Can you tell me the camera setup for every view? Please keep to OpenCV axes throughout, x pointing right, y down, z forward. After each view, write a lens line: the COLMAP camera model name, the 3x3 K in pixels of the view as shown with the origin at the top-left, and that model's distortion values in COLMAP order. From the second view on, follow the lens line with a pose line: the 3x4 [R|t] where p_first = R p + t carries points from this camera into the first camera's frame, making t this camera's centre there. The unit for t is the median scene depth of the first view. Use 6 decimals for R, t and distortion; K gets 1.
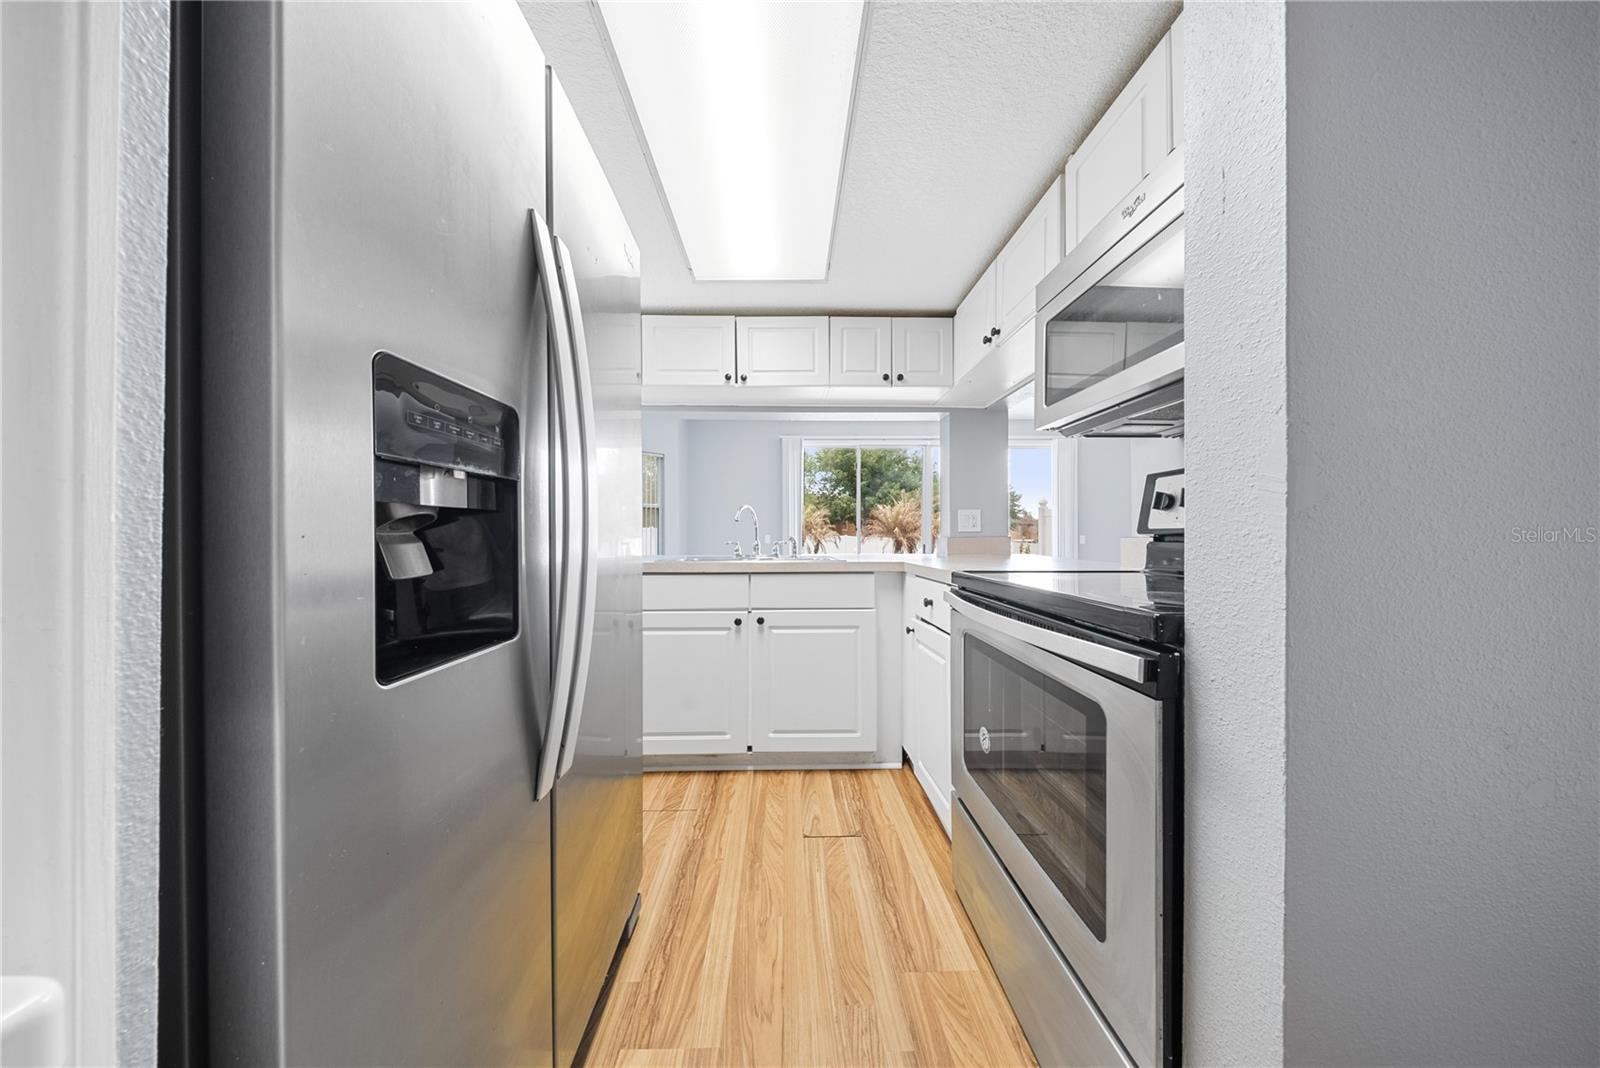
lens RADIAL K [[478.5, 0, 795.0], [0, 478.5, 539.3], [0, 0, 1]] dist [0.006169, -0.002553]
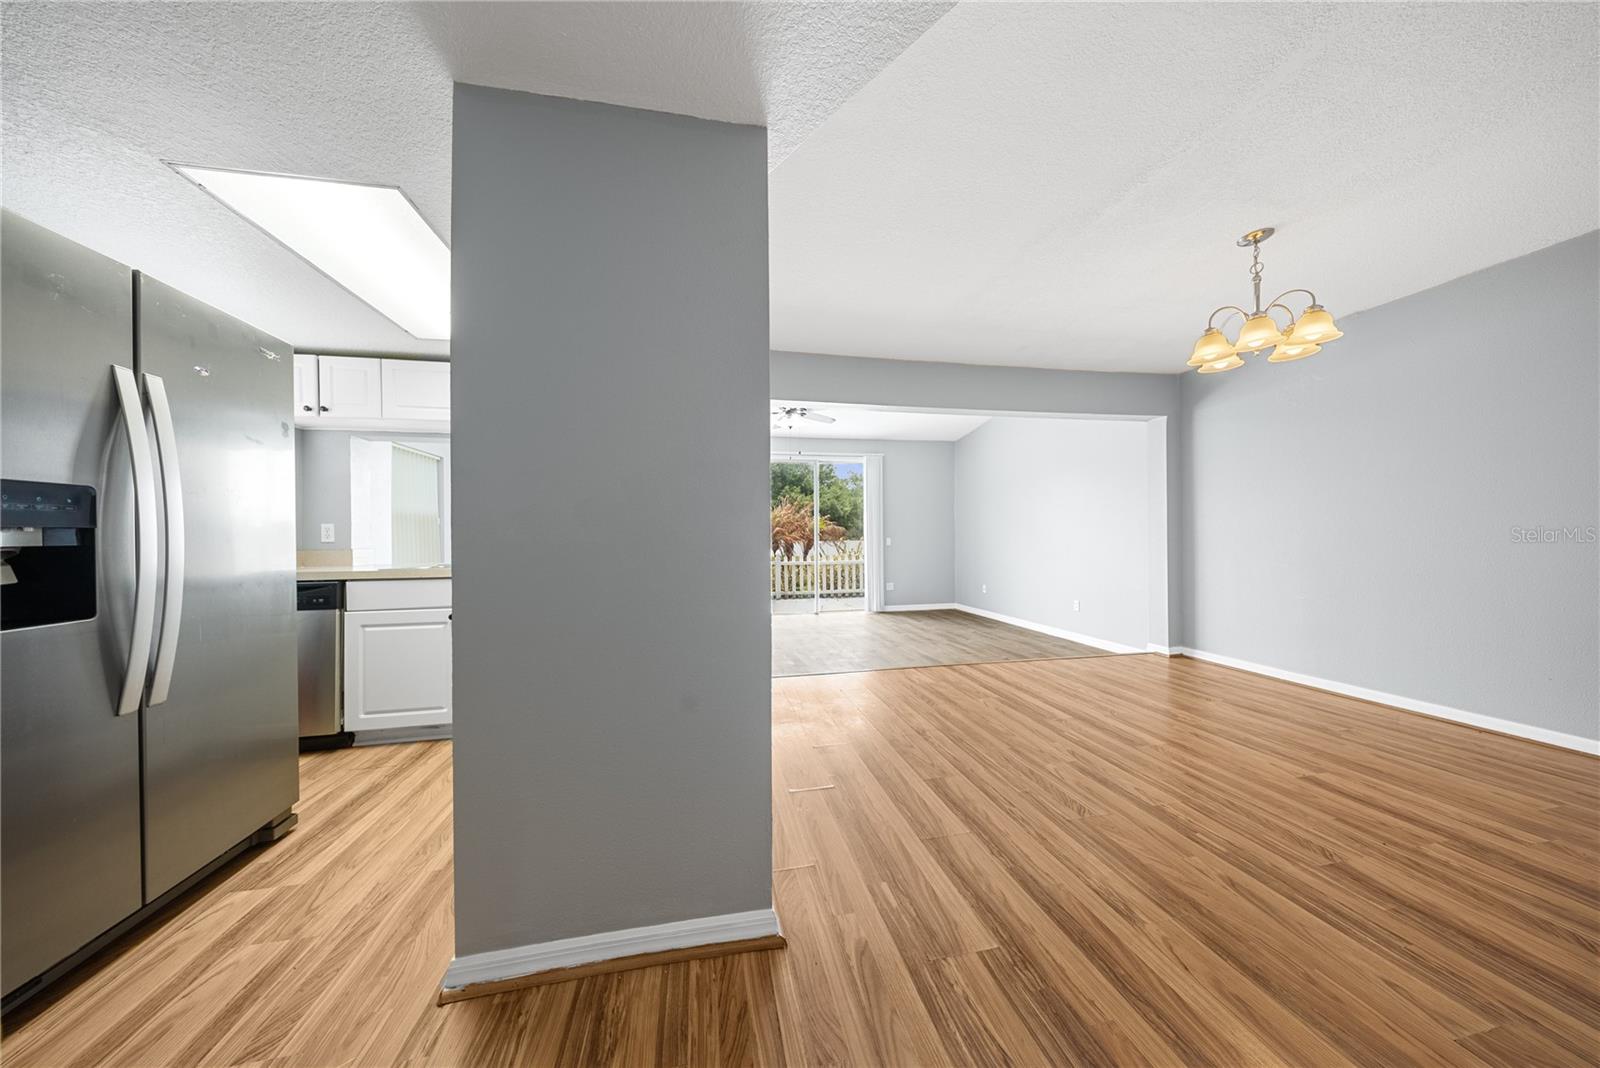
lens RADIAL K [[478.5, 0, 795.0], [0, 478.5, 539.3], [0, 0, 1]] dist [0.006169, -0.002553]
pose [[0.983526, -0.012246, 0.180353, 0.923180], [0.013051, 0.999909, -0.003278, -0.023660], [-0.180297, 0.005578, 0.983596, -0.669025]]
